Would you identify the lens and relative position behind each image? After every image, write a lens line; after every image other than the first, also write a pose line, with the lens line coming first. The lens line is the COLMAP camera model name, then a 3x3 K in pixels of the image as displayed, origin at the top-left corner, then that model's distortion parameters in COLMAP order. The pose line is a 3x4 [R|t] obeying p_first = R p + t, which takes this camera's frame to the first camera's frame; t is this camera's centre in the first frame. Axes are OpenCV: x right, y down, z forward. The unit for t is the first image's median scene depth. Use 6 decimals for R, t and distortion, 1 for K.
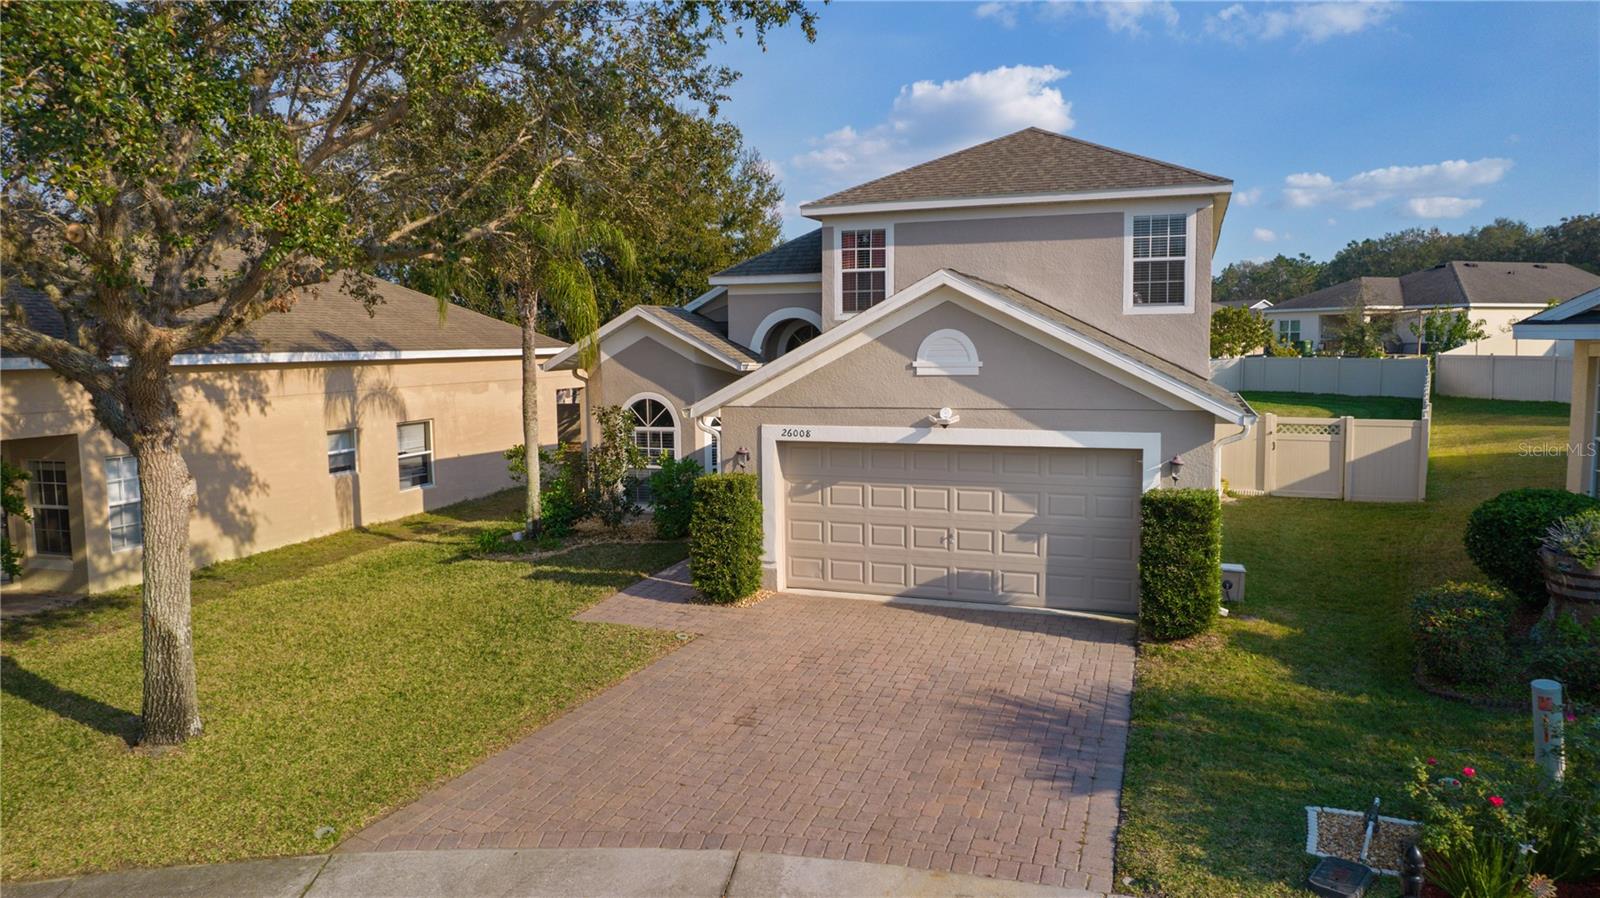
lens RADIAL K [[1030.8, 0, 800.0], [0, 1030.8, 449.0], [0, 0, 1]] dist [-0.080854, 0.072033]
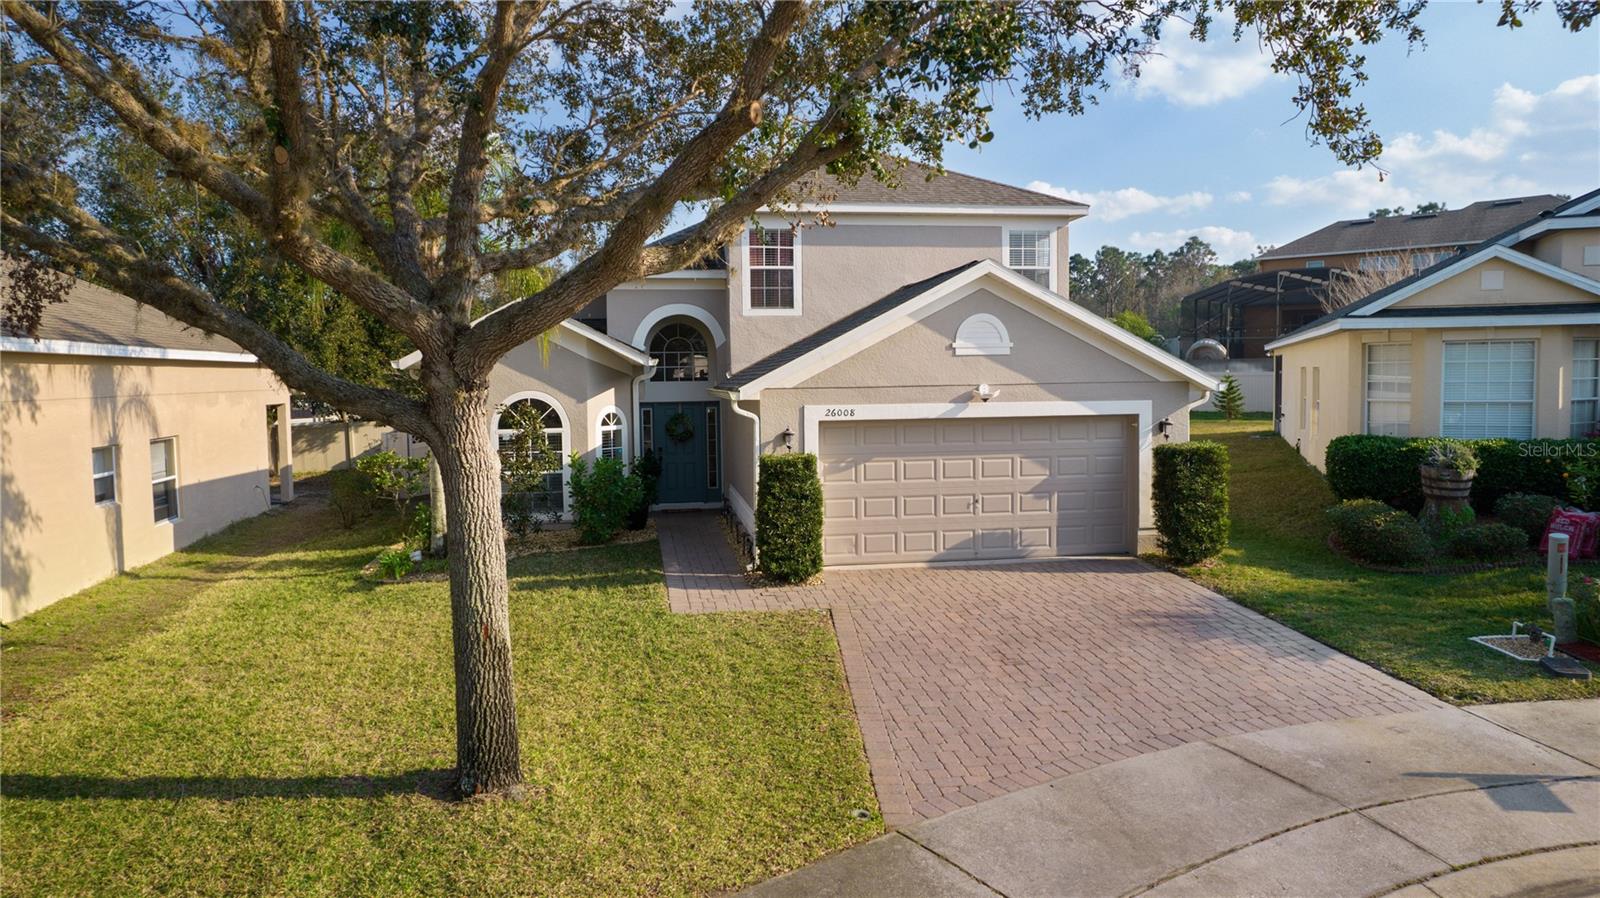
lens RADIAL K [[1020.9, 0, 799.8], [0, 1020.9, 438.4], [0, 0, 1]] dist [-0.083040, 0.073129]
pose [[0.873031, -0.031223, 0.486665, -0.469622], [0.052944, 0.998118, -0.030940, 0.034965], [-0.484783, 0.052777, 0.873041, 0.111085]]
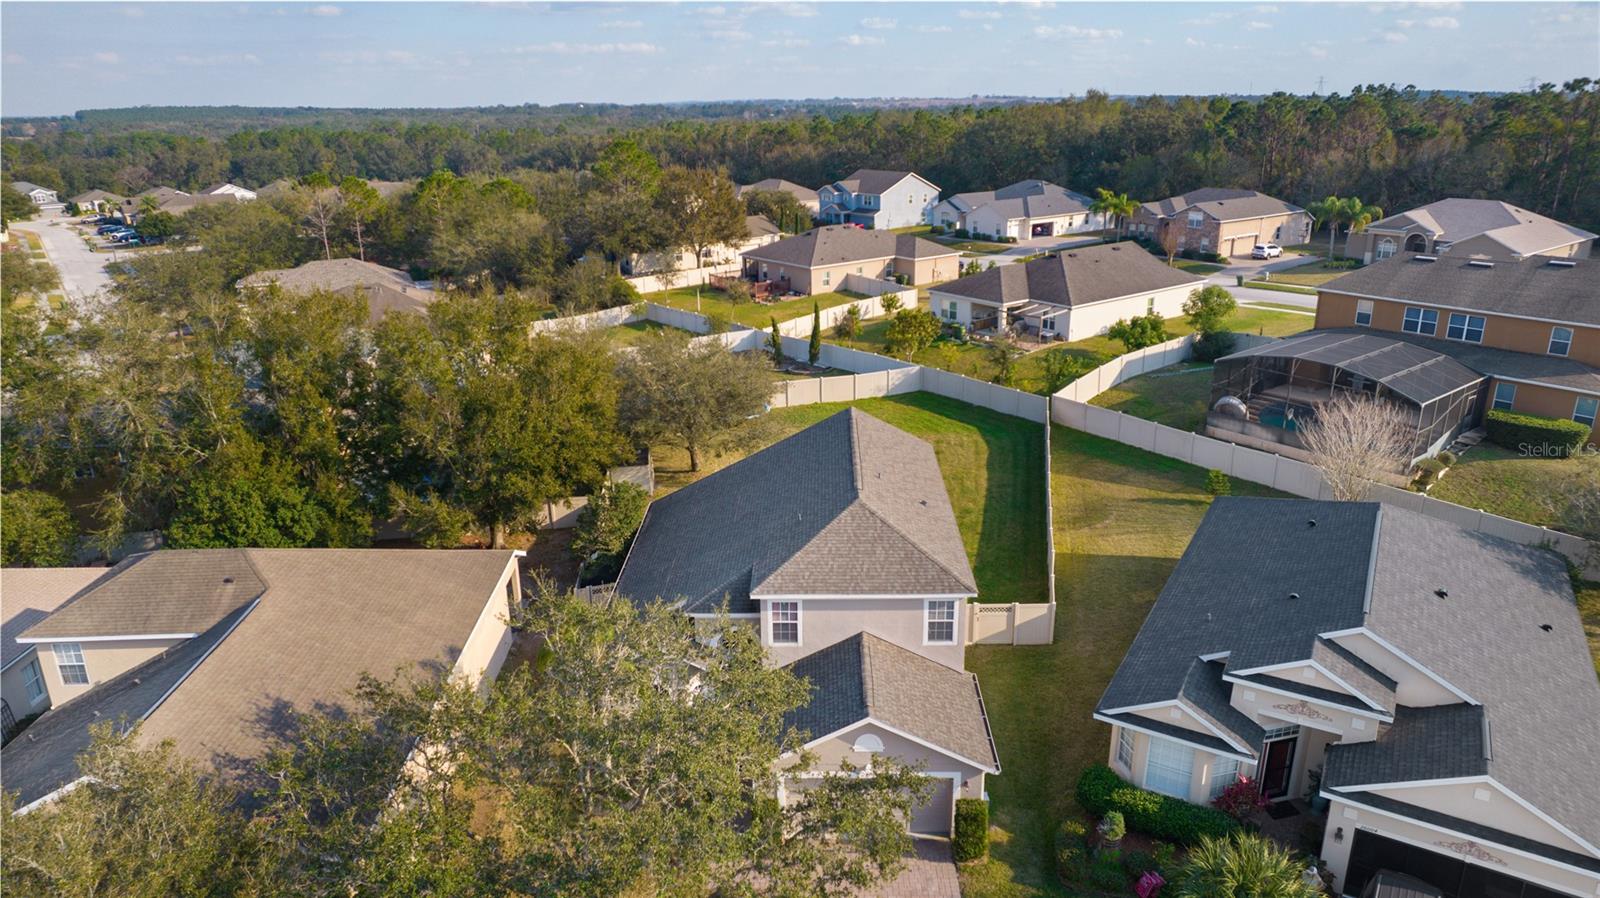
lens RADIAL K [[1020.9, 0, 799.8], [0, 1020.9, 438.4], [0, 0, 1]] dist [-0.083040, 0.073129]
pose [[0.943440, -0.103796, 0.314878, -0.499085], [0.035253, 0.975752, 0.216023, -0.982700], [-0.329665, -0.192704, 0.924222, -0.677420]]
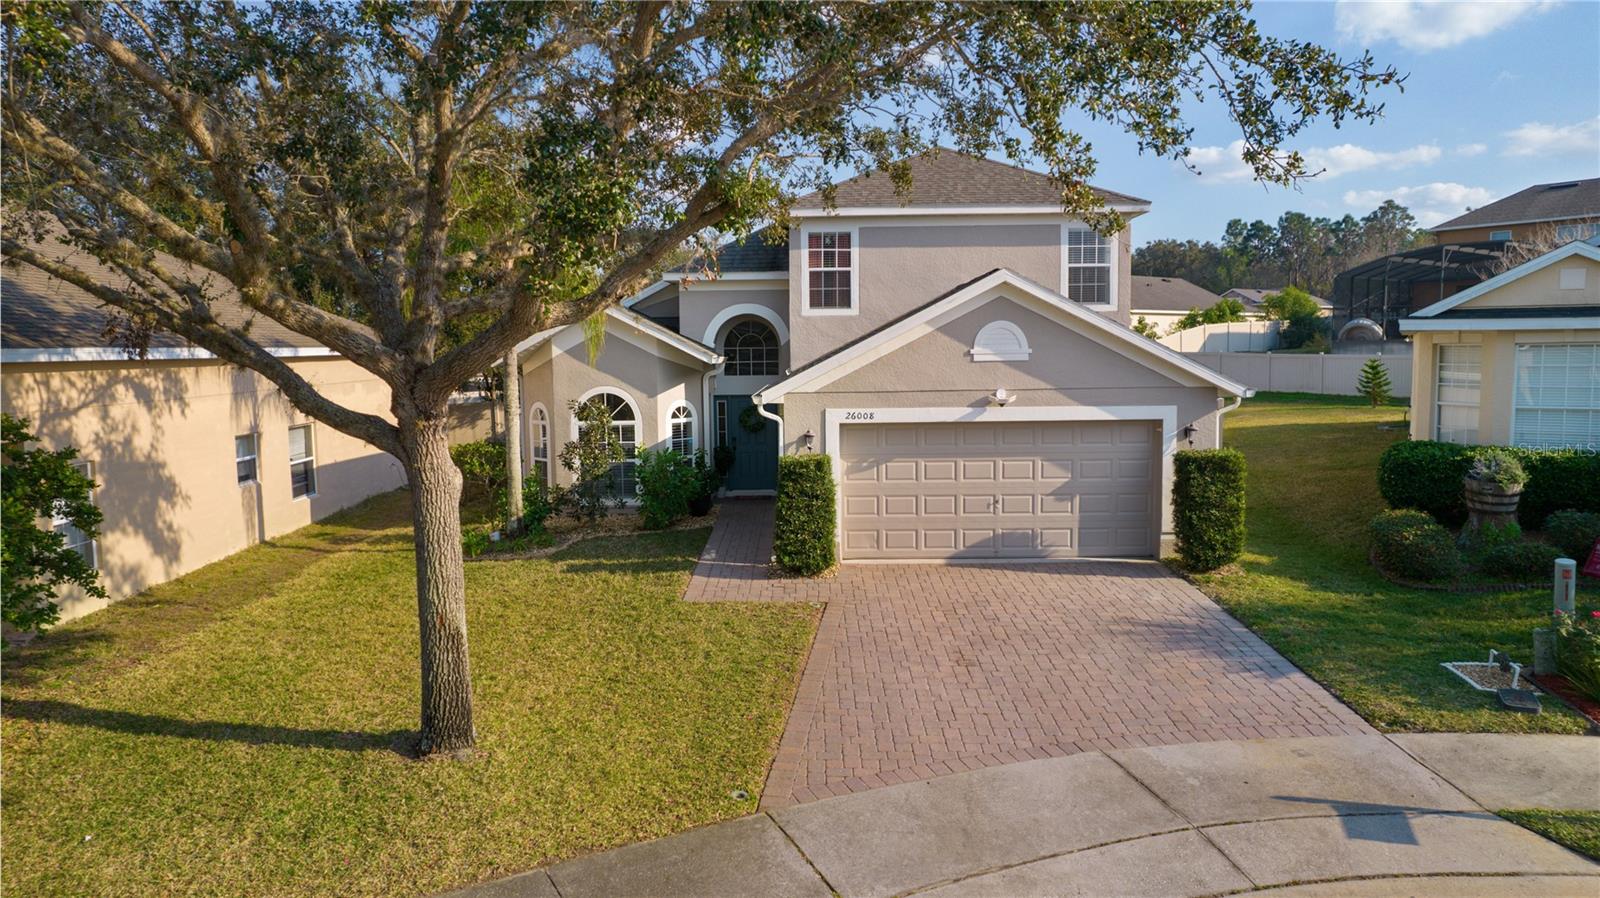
lens RADIAL K [[1020.9, 0, 799.8], [0, 1020.9, 438.4], [0, 0, 1]] dist [-0.083040, 0.073129]
pose [[0.943584, -0.031522, 0.329629, -0.367852], [0.036330, 0.999304, -0.008433, 0.013514], [-0.329134, 0.019932, 0.944073, -0.000176]]
